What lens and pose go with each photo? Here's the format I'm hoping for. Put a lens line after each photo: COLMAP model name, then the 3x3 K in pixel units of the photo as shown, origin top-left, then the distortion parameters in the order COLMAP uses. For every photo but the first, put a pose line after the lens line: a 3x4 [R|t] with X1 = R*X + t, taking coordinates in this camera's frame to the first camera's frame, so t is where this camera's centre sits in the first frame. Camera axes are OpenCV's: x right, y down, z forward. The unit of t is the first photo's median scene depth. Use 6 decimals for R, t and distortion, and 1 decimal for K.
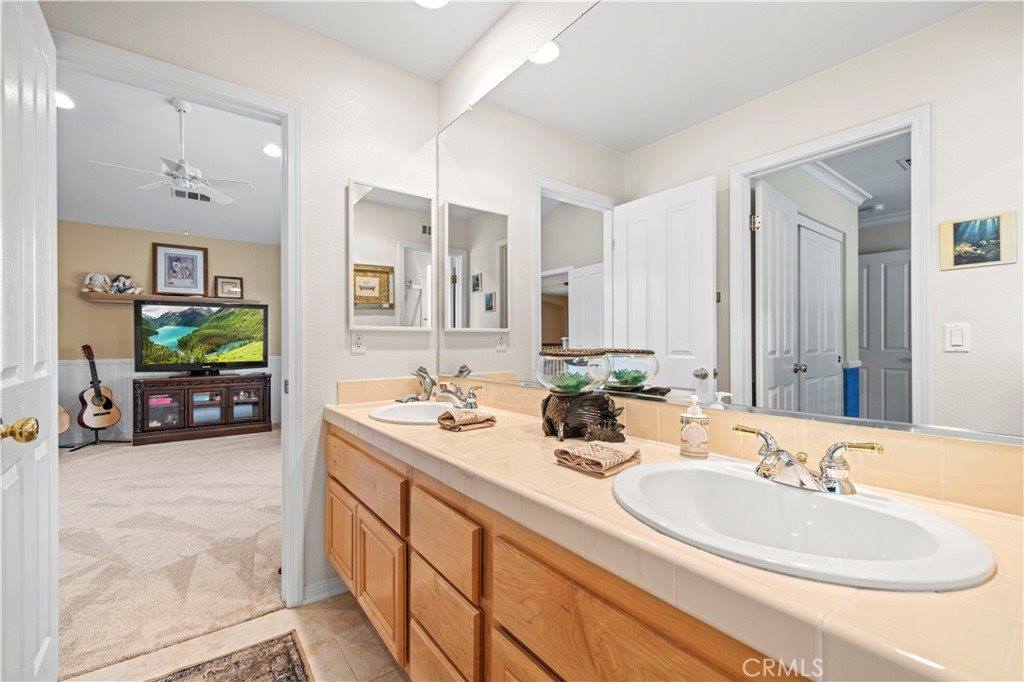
lens RADIAL K [[433.0, 0, 514.5], [0, 433.0, 342.5], [0, 0, 1]] dist [-0.000234, 0.001115]
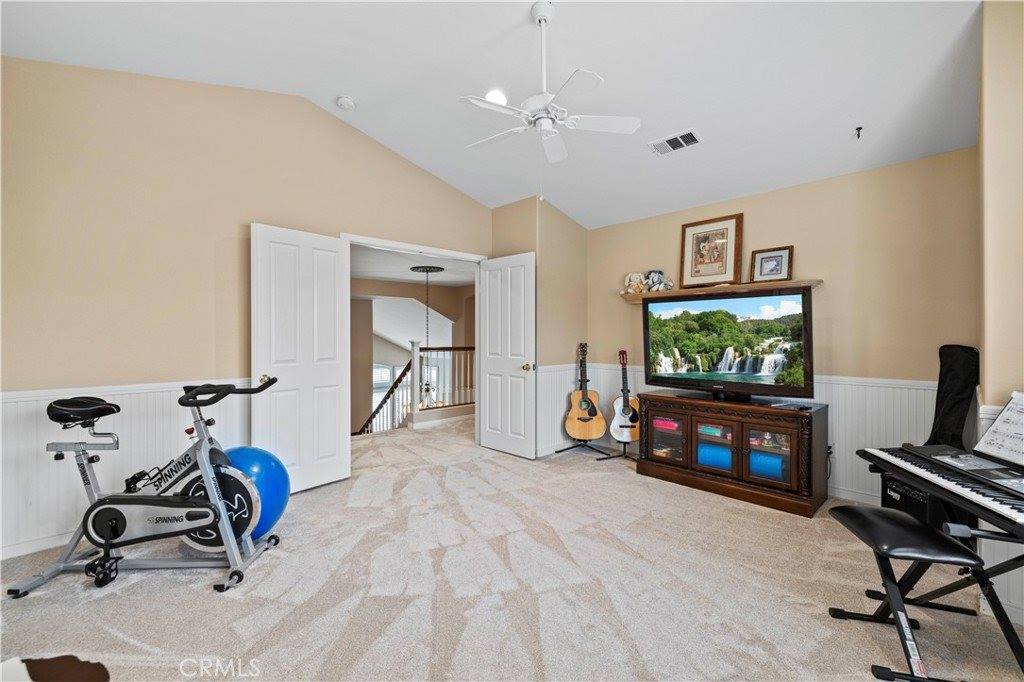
lens RADIAL K [[433.0, 0, 516.0], [0, 433.0, 335.4], [0, 0, 1]] dist [-0.000234, 0.001115]
pose [[0.101513, 0.002386, -0.994831, -0.063927], [0.001167, 0.999996, 0.002518, -0.026911], [0.994833, -0.001416, 0.101510, 0.615679]]
